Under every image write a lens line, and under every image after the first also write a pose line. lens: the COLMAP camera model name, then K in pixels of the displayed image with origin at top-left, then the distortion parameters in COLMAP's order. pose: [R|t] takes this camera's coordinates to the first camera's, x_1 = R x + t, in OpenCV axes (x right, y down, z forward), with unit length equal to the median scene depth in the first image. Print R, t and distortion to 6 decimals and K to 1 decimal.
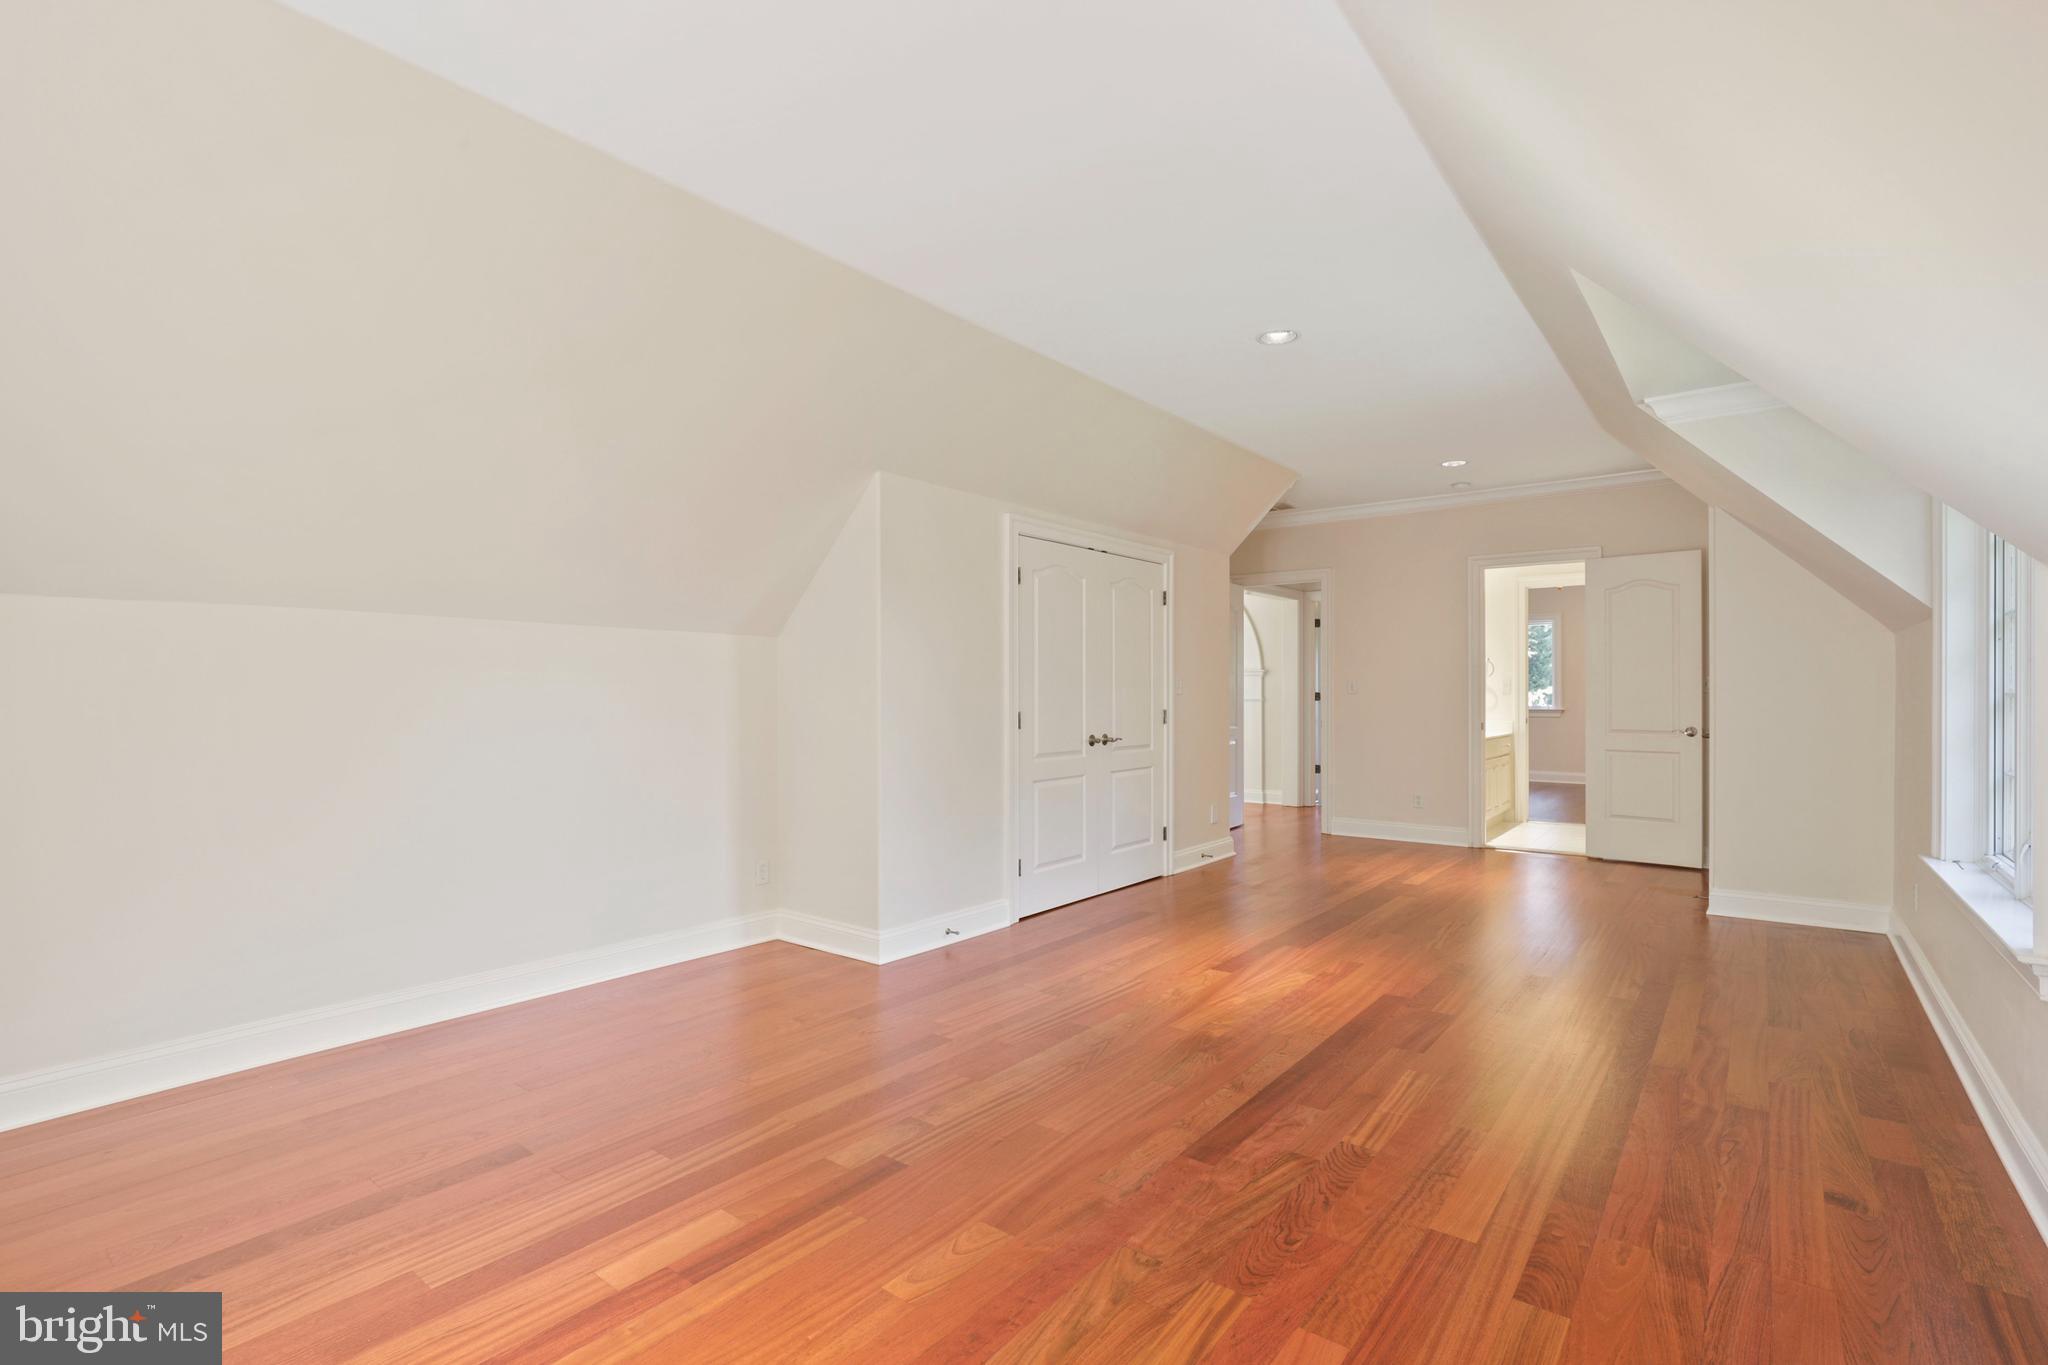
lens RADIAL K [[943.6, 0, 1033.3], [0, 943.6, 691.4], [0, 0, 1]] dist [-0.007763, 0.000733]
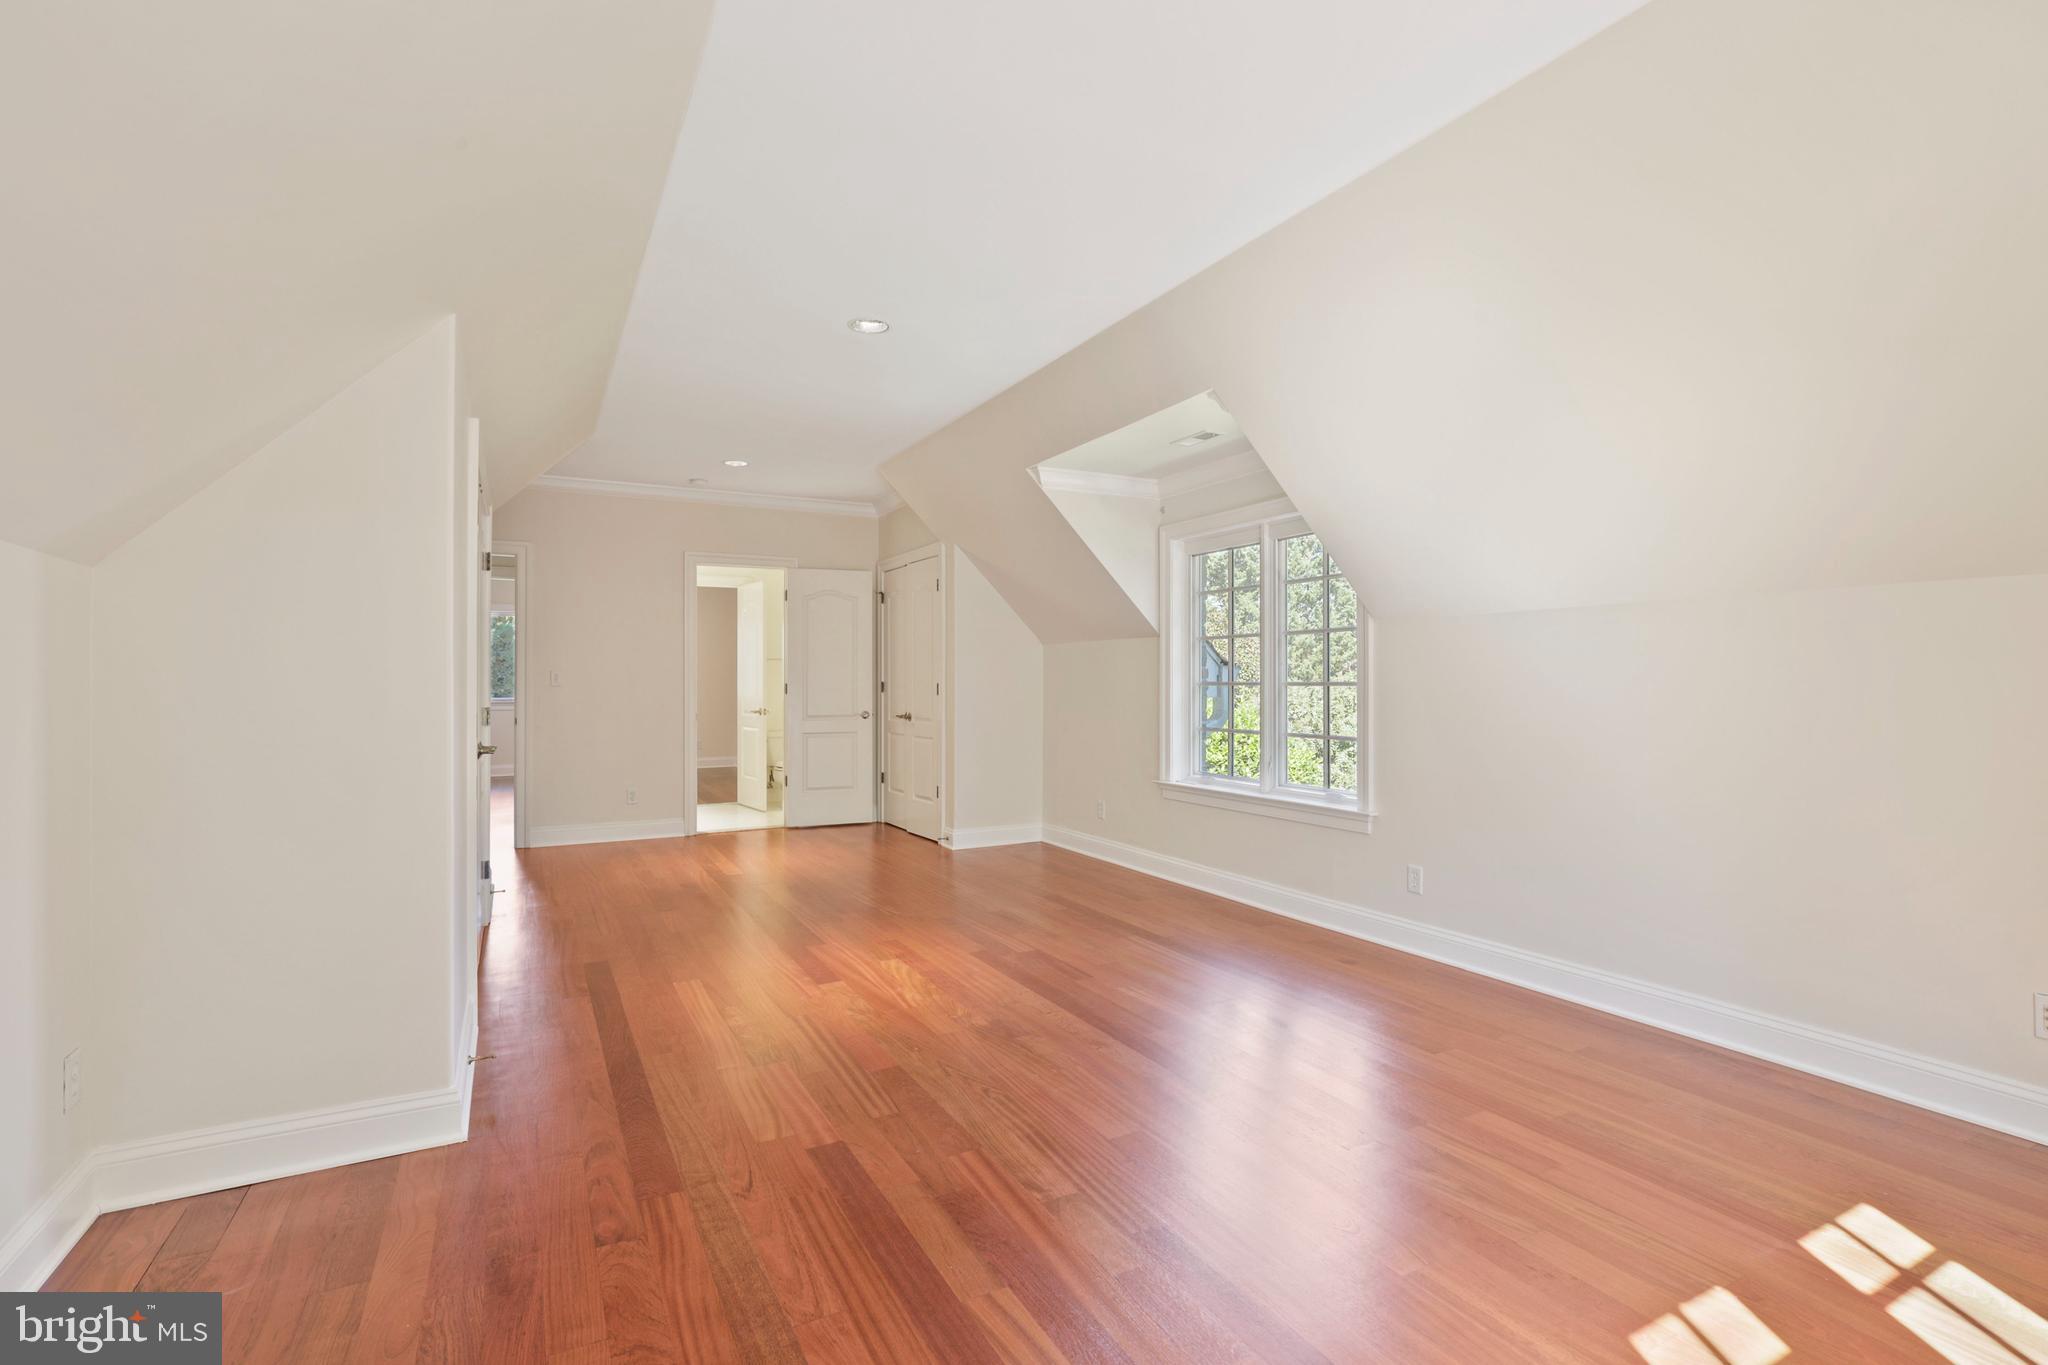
lens RADIAL K [[943.6, 0, 1029.1], [0, 943.6, 684.9], [0, 0, 1]] dist [-0.007763, 0.000733]
pose [[0.404105, -0.002080, 0.914710, -0.578668], [-0.001835, 0.999994, 0.003084, -0.002786], [-0.914711, -0.002925, 0.404099, 0.441375]]
